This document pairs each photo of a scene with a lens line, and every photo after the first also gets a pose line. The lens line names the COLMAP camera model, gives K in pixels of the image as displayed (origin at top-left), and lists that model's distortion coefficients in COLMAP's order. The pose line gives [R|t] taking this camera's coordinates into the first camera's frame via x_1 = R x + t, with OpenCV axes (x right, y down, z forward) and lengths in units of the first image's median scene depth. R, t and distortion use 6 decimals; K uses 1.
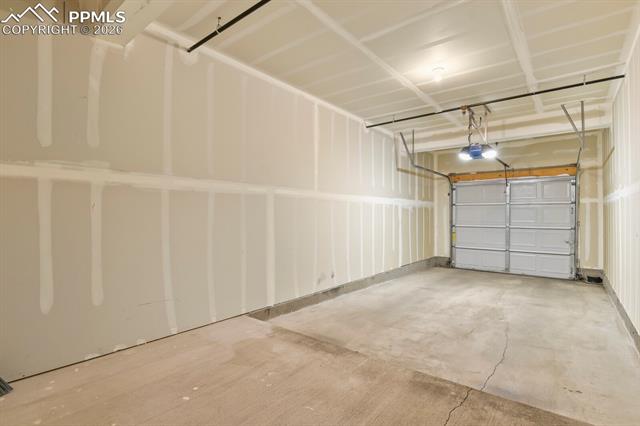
lens RADIAL K [[312.6, 0, 319.3], [0, 312.6, 212.7], [0, 0, 1]] dist [-0.006043, -0.009381]
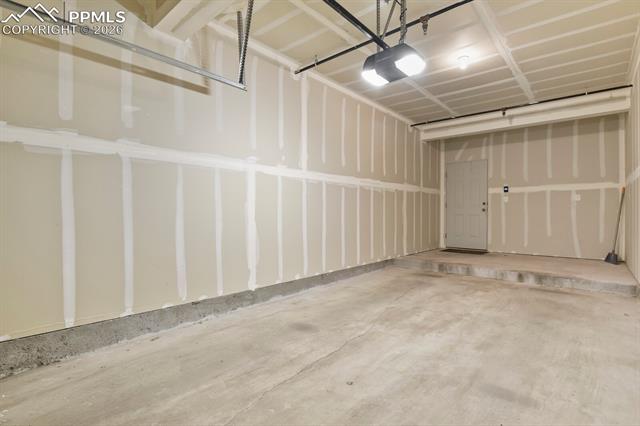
lens RADIAL K [[312.6, 0, 320.1], [0, 312.6, 211.4], [0, 0, 1]] dist [-0.006043, -0.009381]
pose [[-0.999052, -0.007362, 0.042895, 0.744874], [-0.007939, 0.999880, -0.013290, 0.077289], [-0.042792, -0.013618, -0.998991, 1.886293]]
